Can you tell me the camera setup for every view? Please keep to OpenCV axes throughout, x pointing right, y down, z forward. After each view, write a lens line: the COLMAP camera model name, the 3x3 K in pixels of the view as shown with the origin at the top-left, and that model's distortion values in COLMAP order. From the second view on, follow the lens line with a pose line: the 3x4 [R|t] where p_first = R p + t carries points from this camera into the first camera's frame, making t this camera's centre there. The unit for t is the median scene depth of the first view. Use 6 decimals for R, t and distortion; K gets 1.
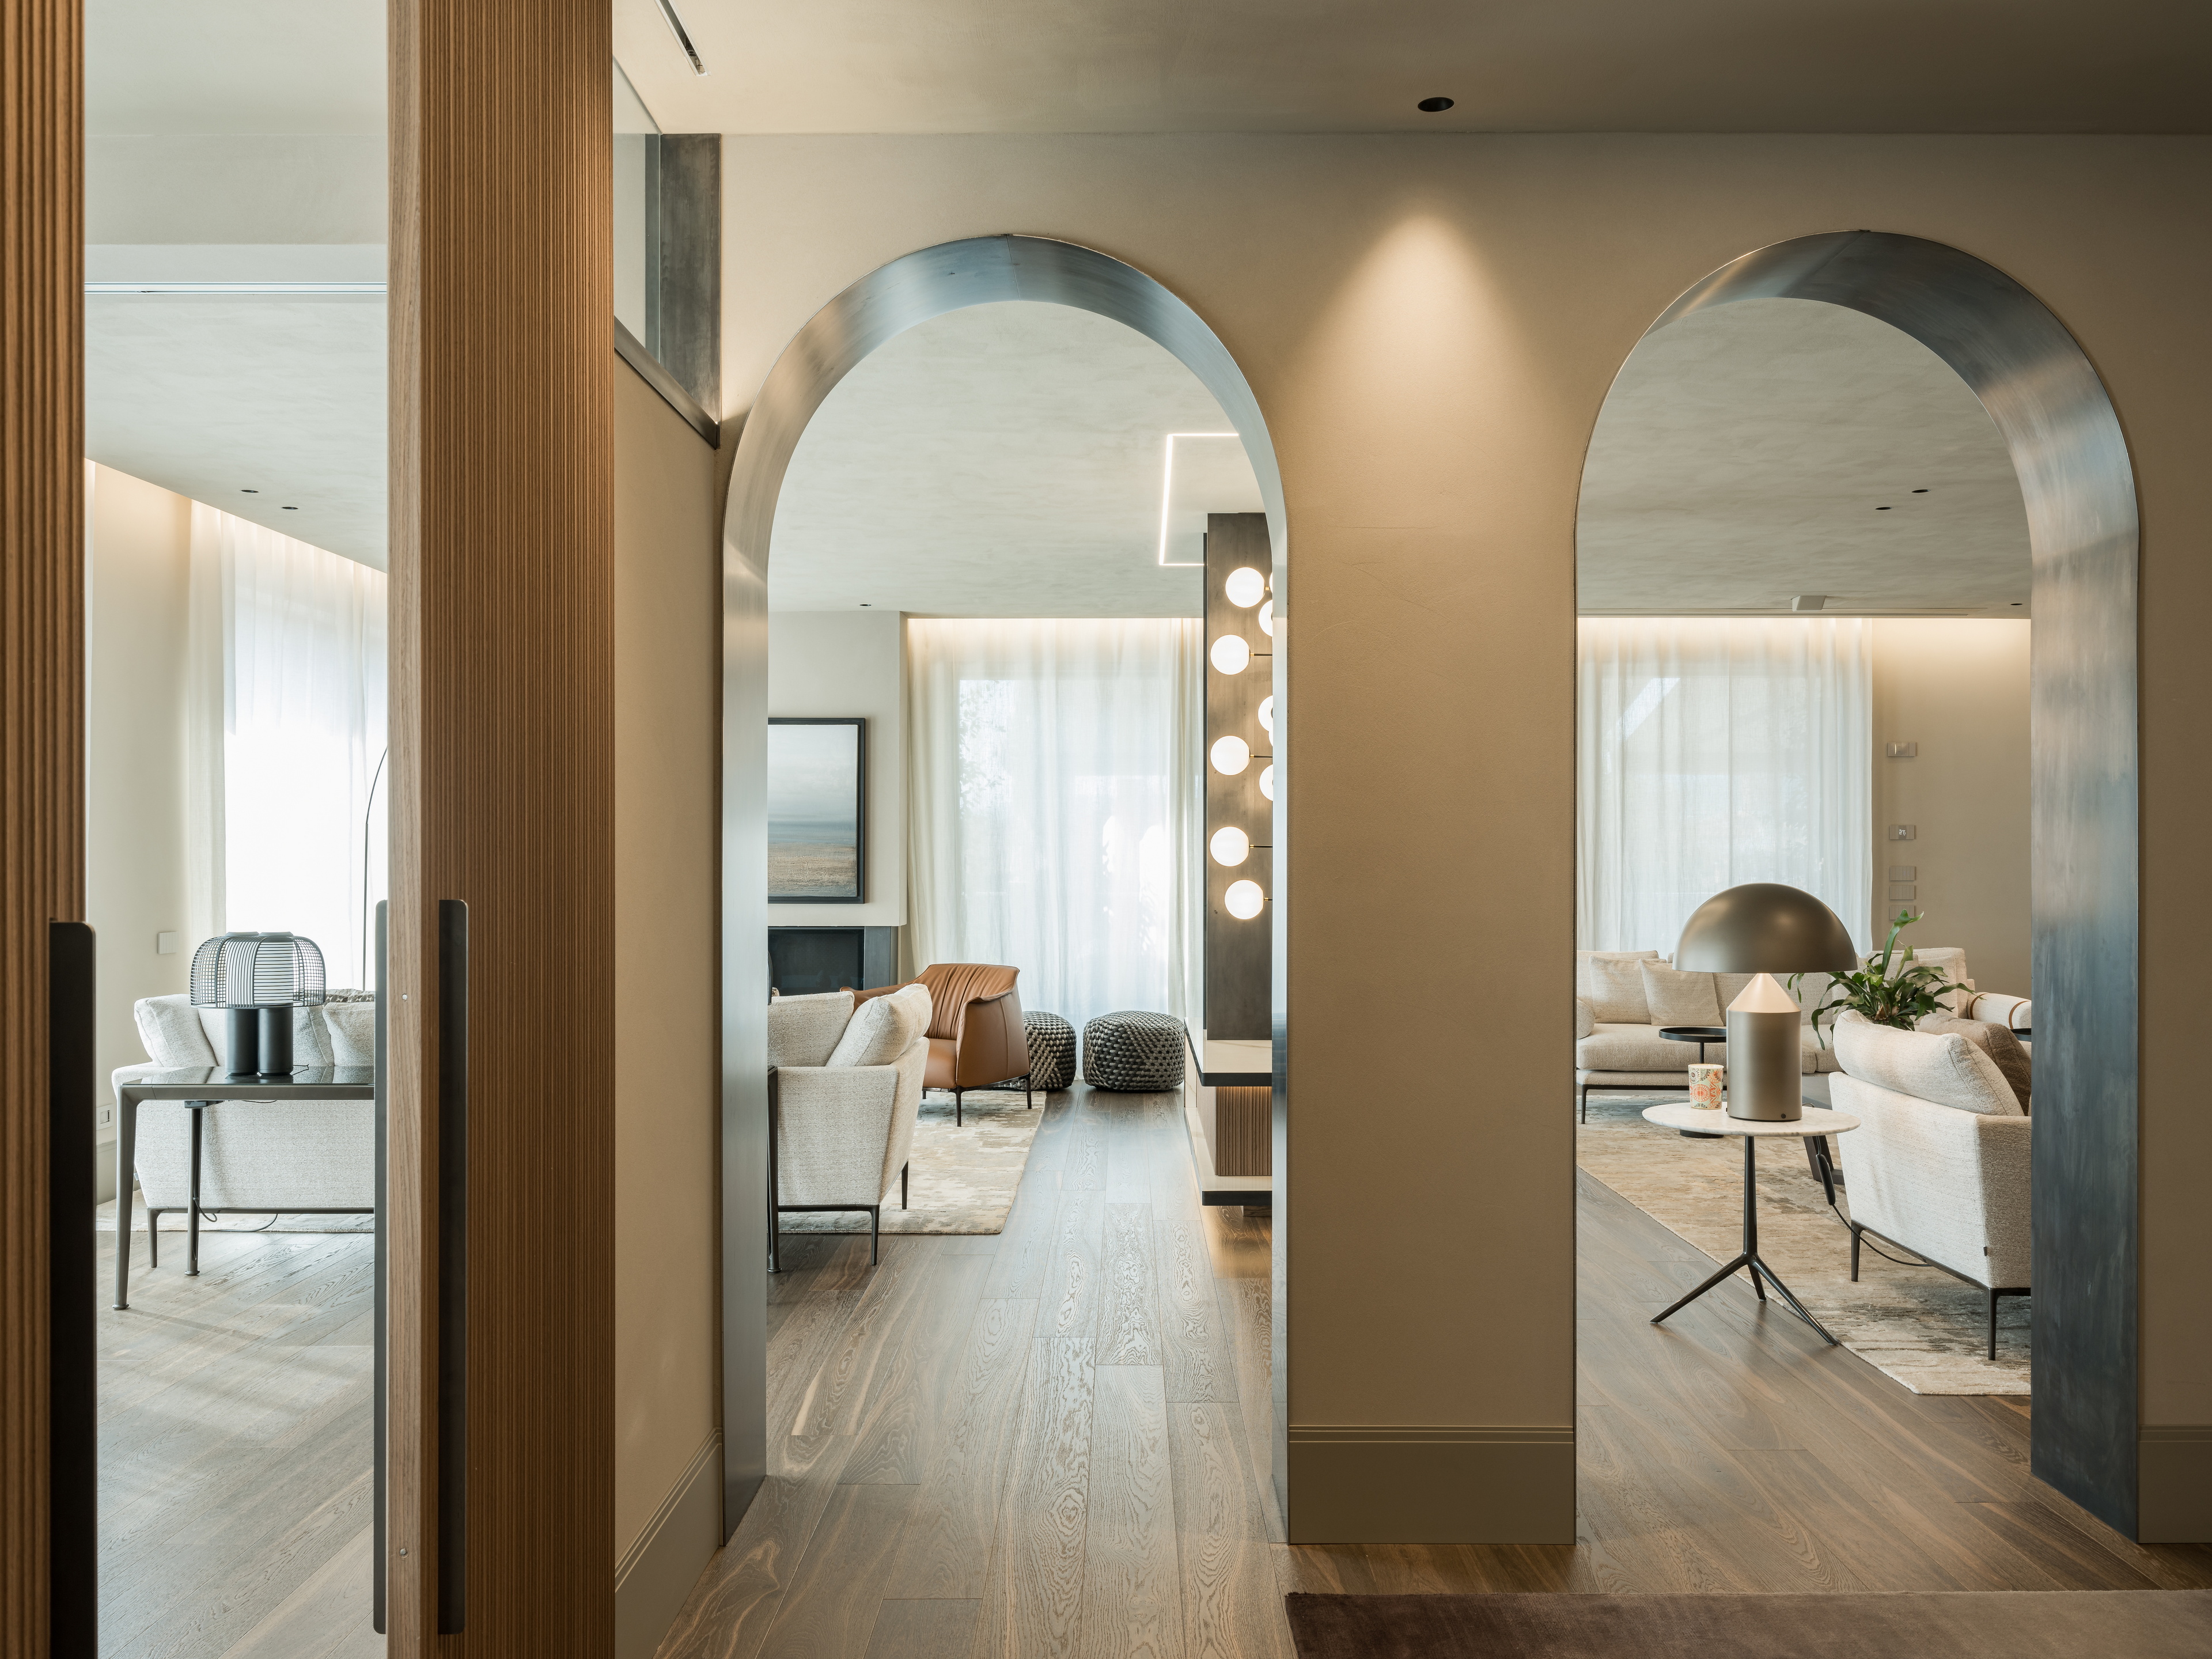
lens RADIAL K [[1785.8, 0, 1111.9], [0, 1785.8, 827.9], [0, 0, 1]] dist [0.000283, -0.002704]
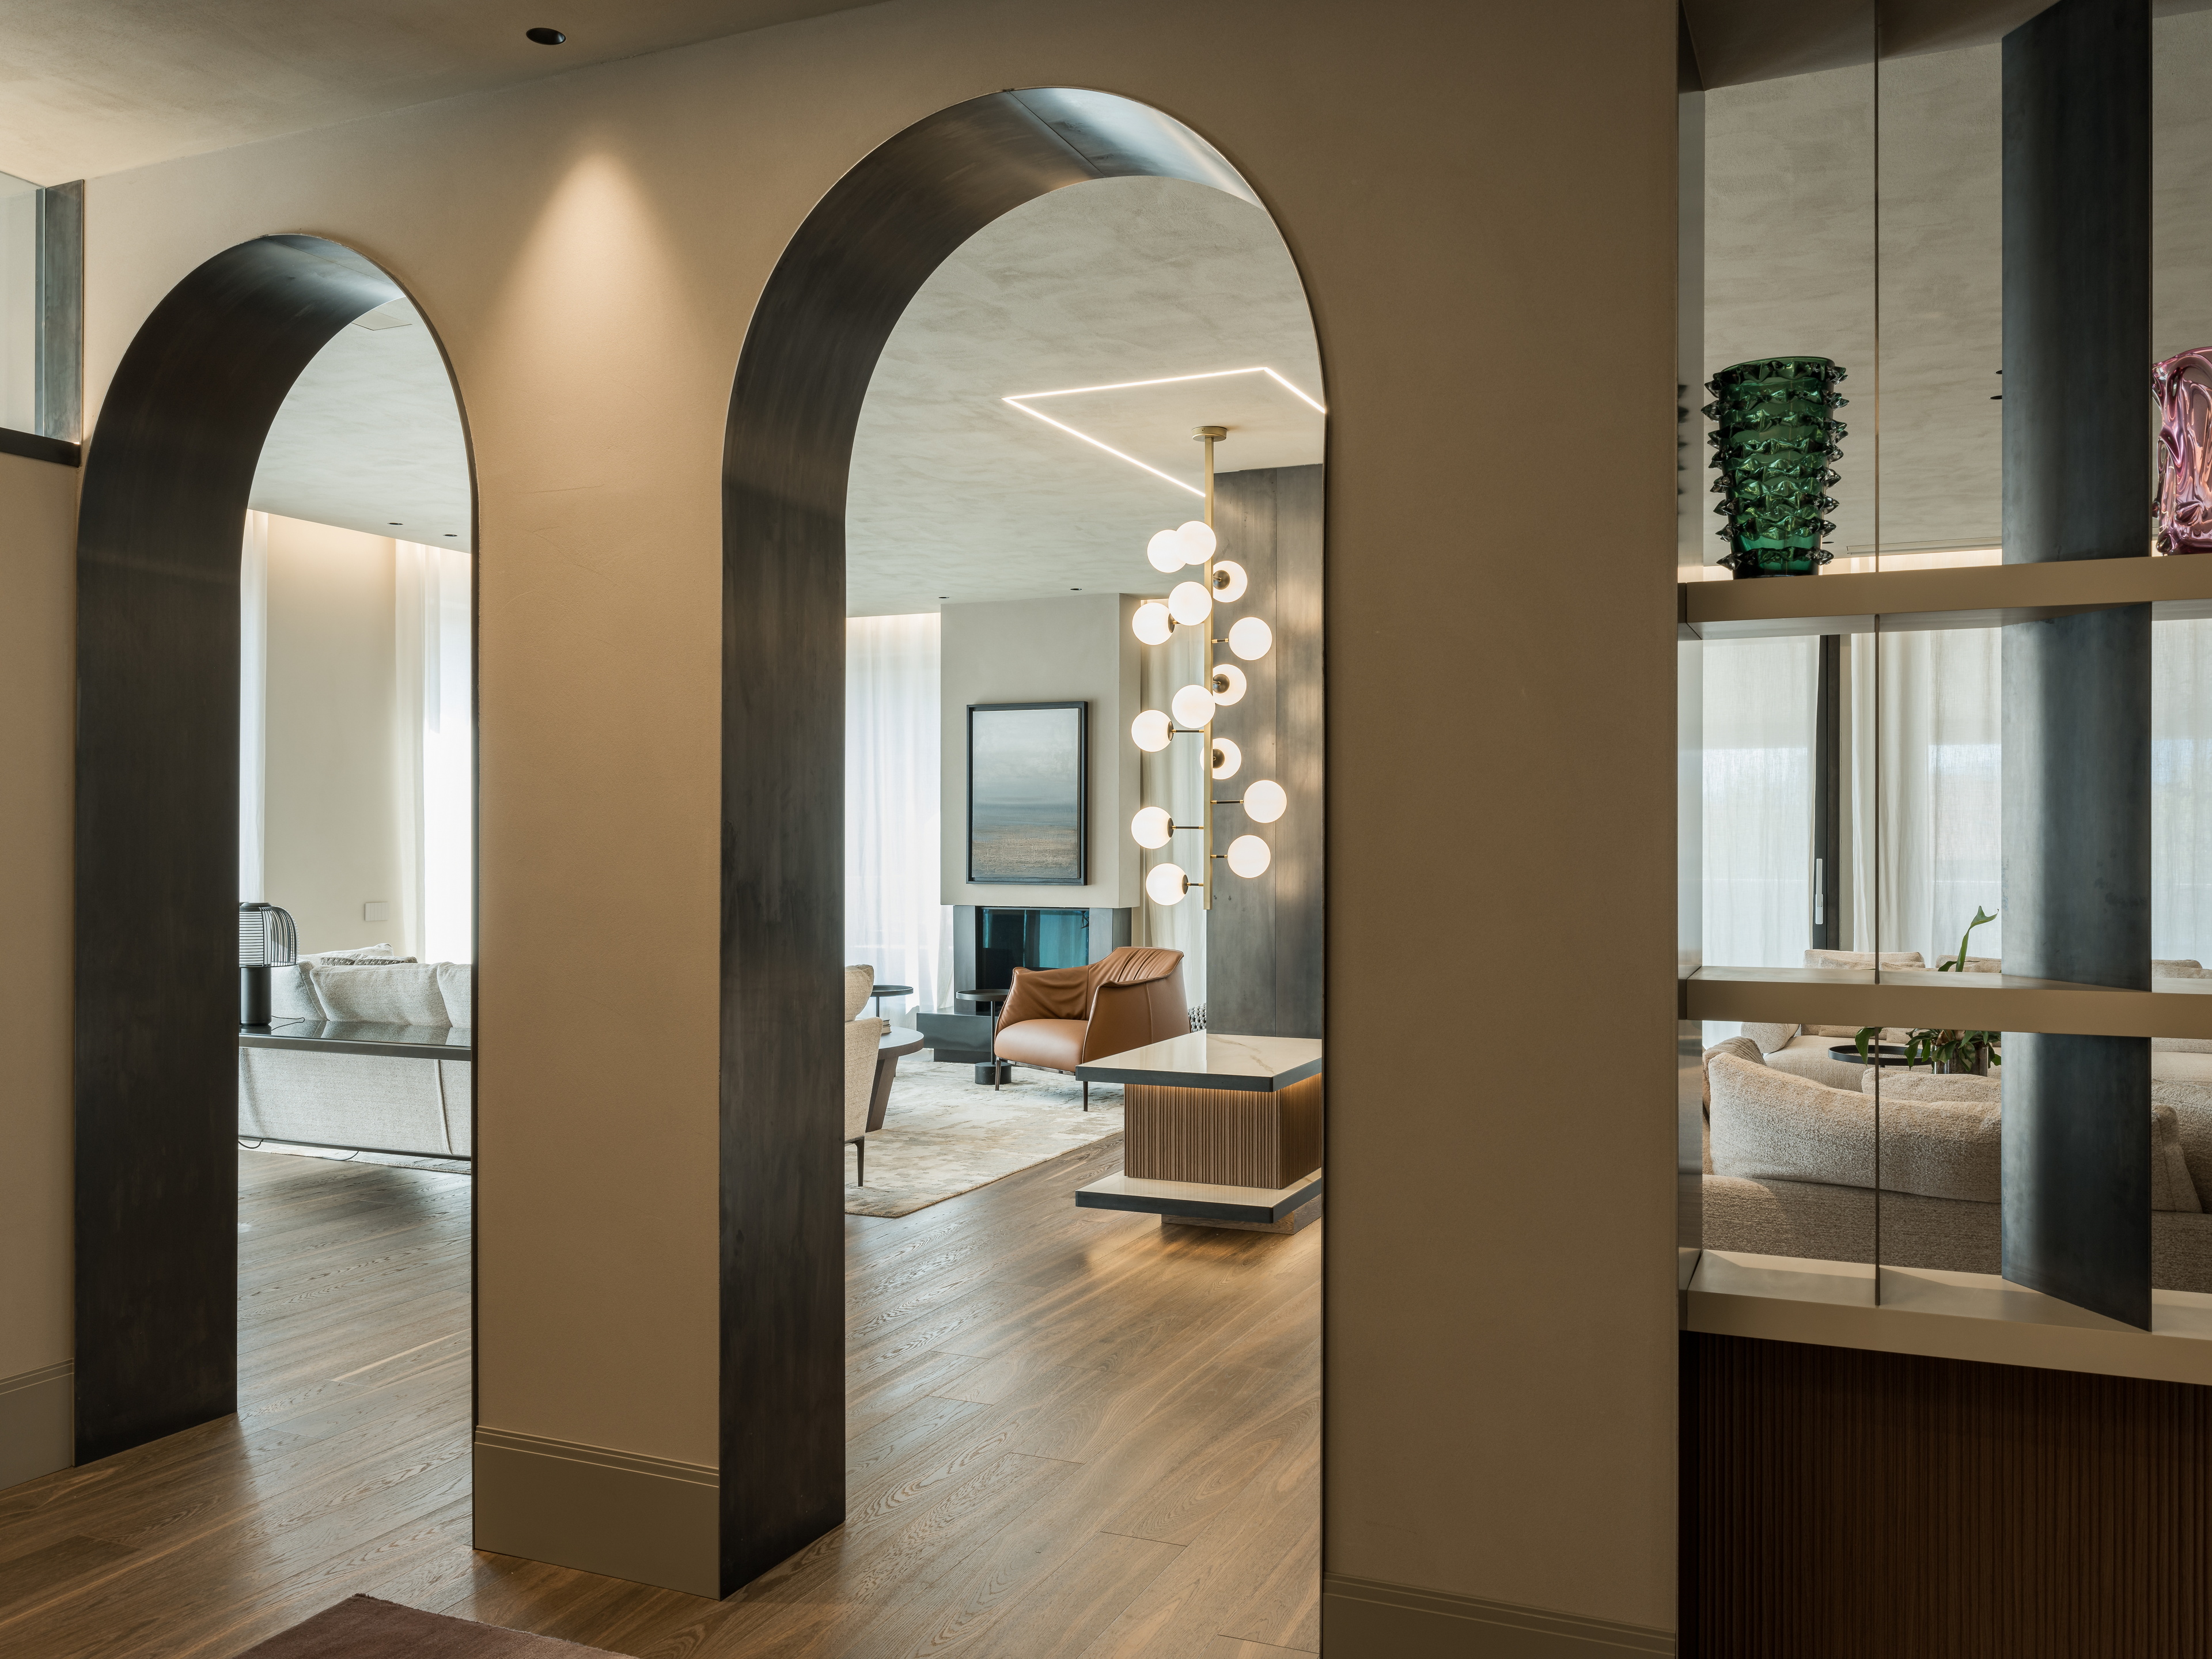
lens RADIAL K [[1768.0, 0, 1106.2], [0, 1768.0, 814.0], [0, 0, 1]] dist [-0.002780, -0.001462]
pose [[0.916352, -0.005393, -0.400338, 0.326753], [0.006287, 0.999980, 0.000921, 0.001547], [0.400325, -0.003360, 0.916367, 0.106771]]
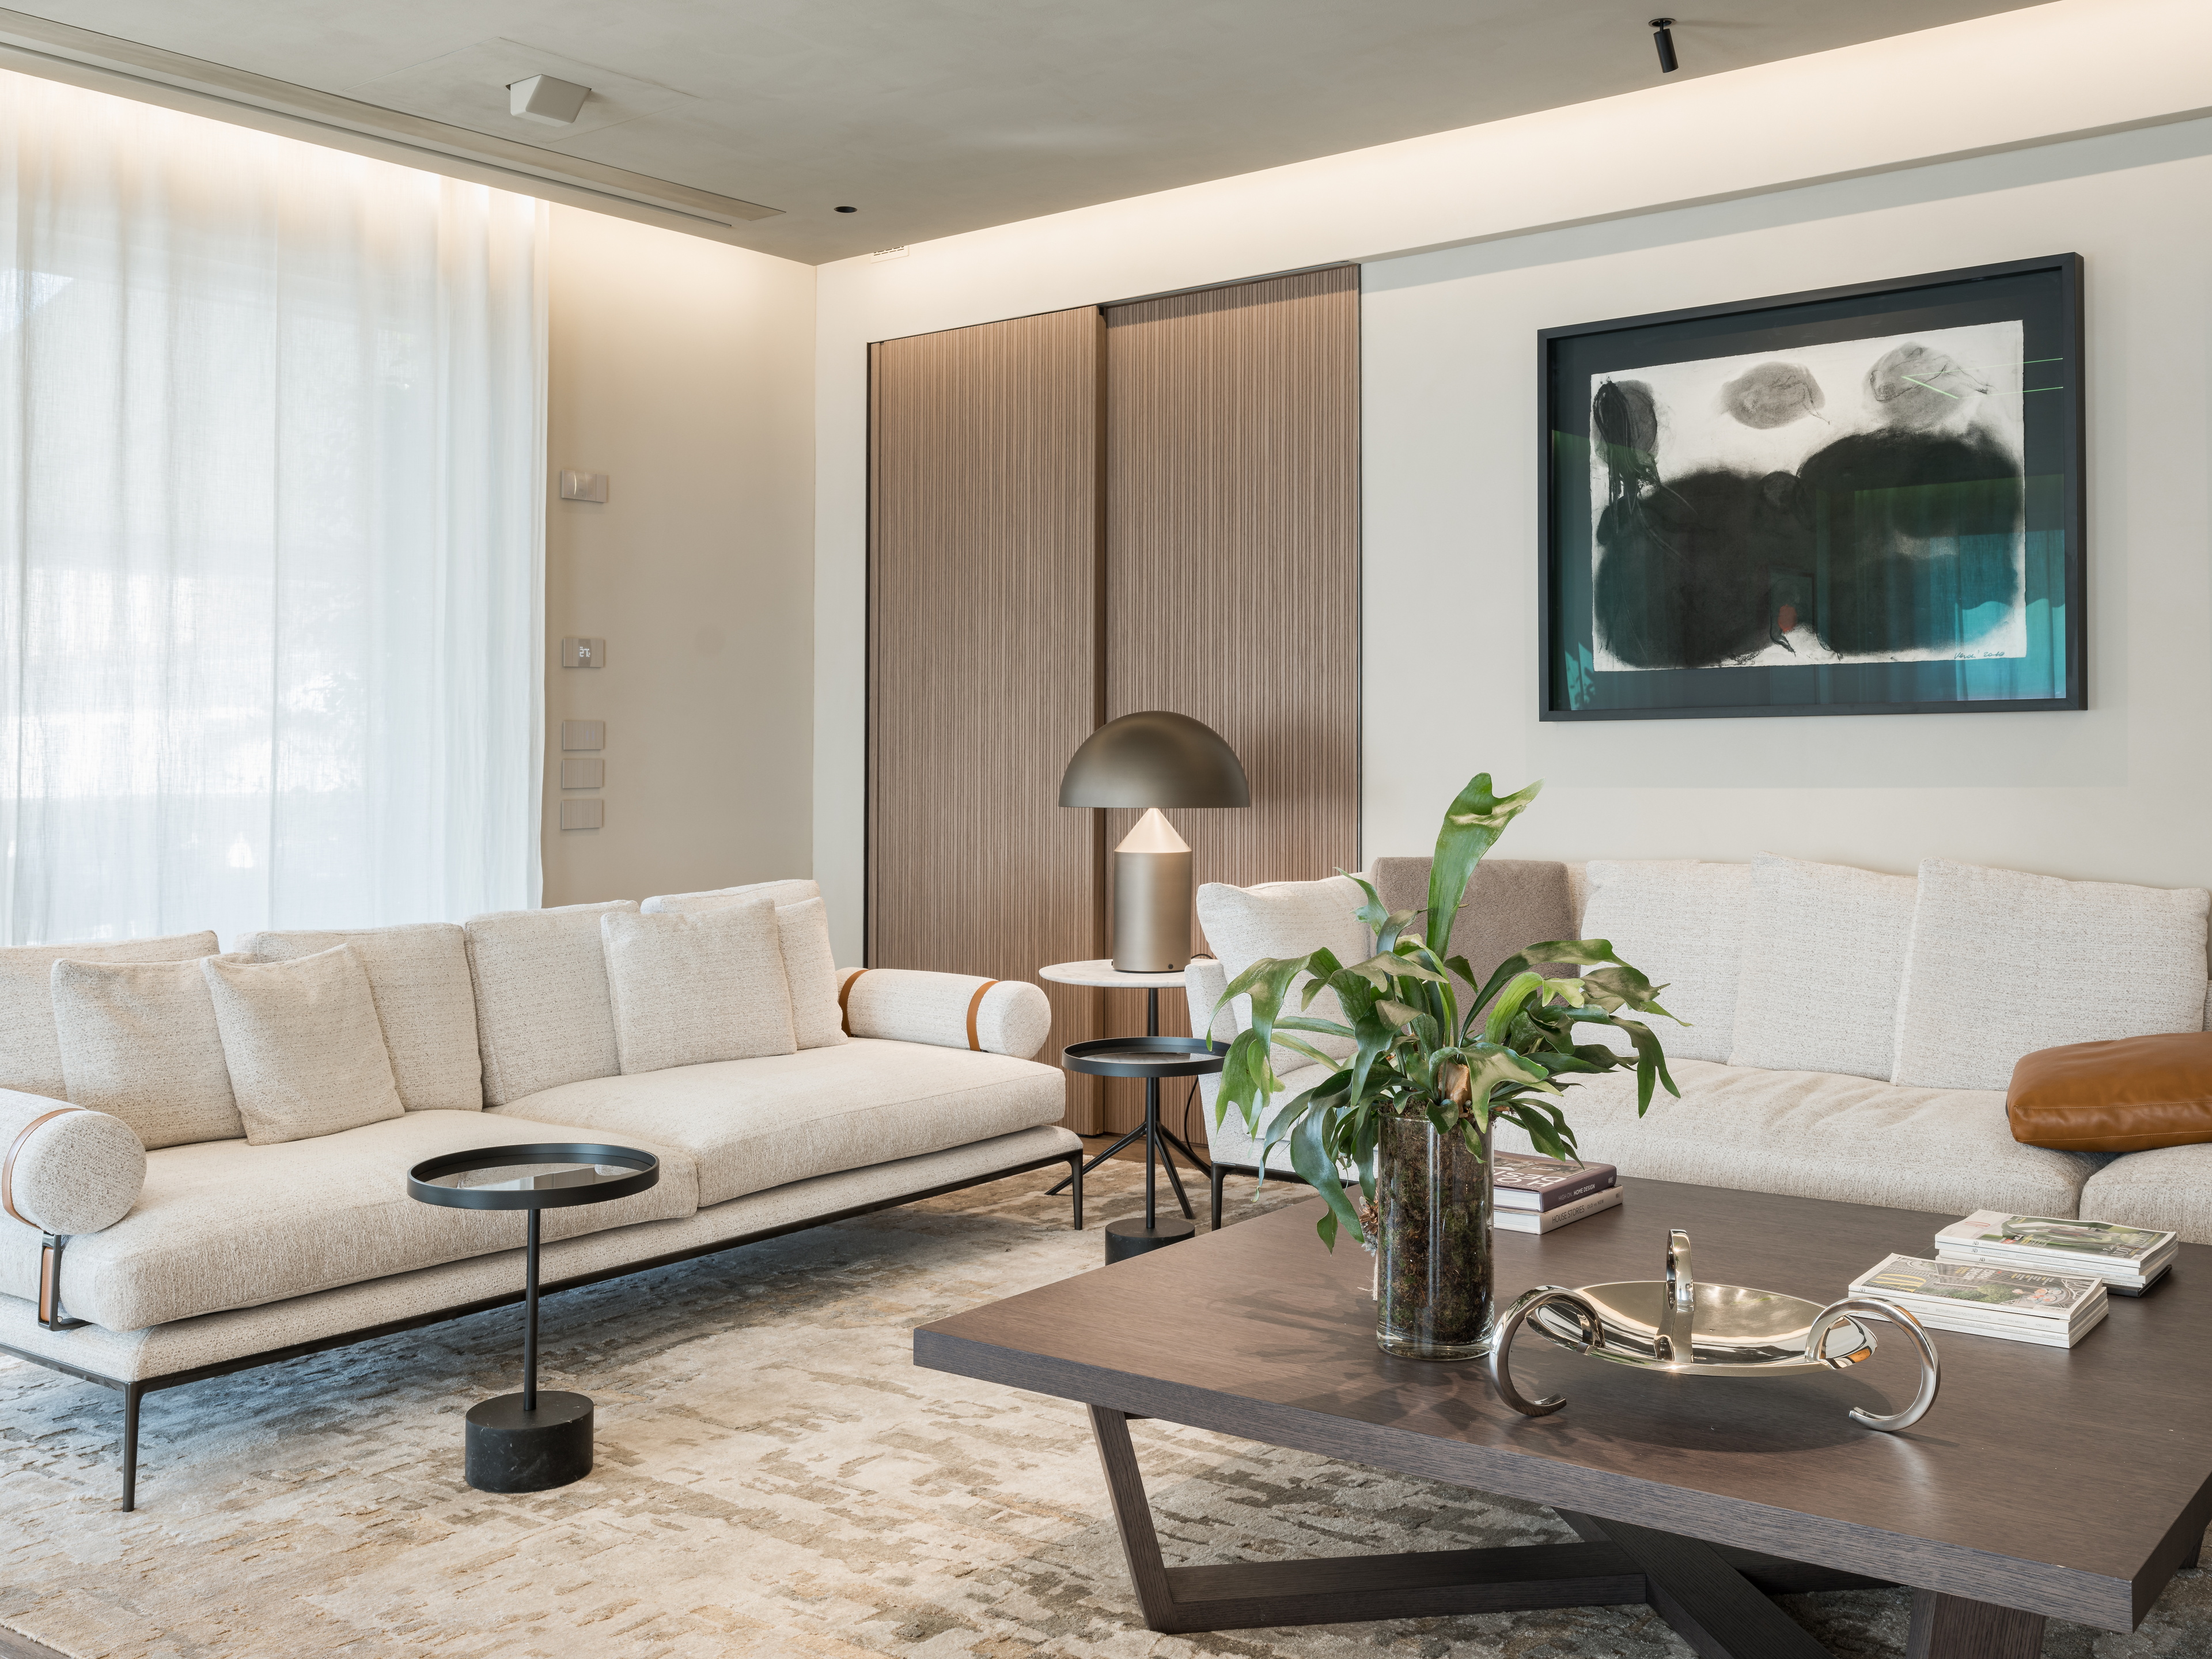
lens RADIAL K [[2153.0, 0, 1113.6], [0, 2153.0, 693.2], [0, 0, 1]] dist [0.005775, 0.008631]
pose [[0.603306, 0.013796, 0.797390, 0.067418], [-0.000761, 0.999860, -0.016723, 0.030554], [-0.797509, 0.009483, 0.603232, 0.663773]]
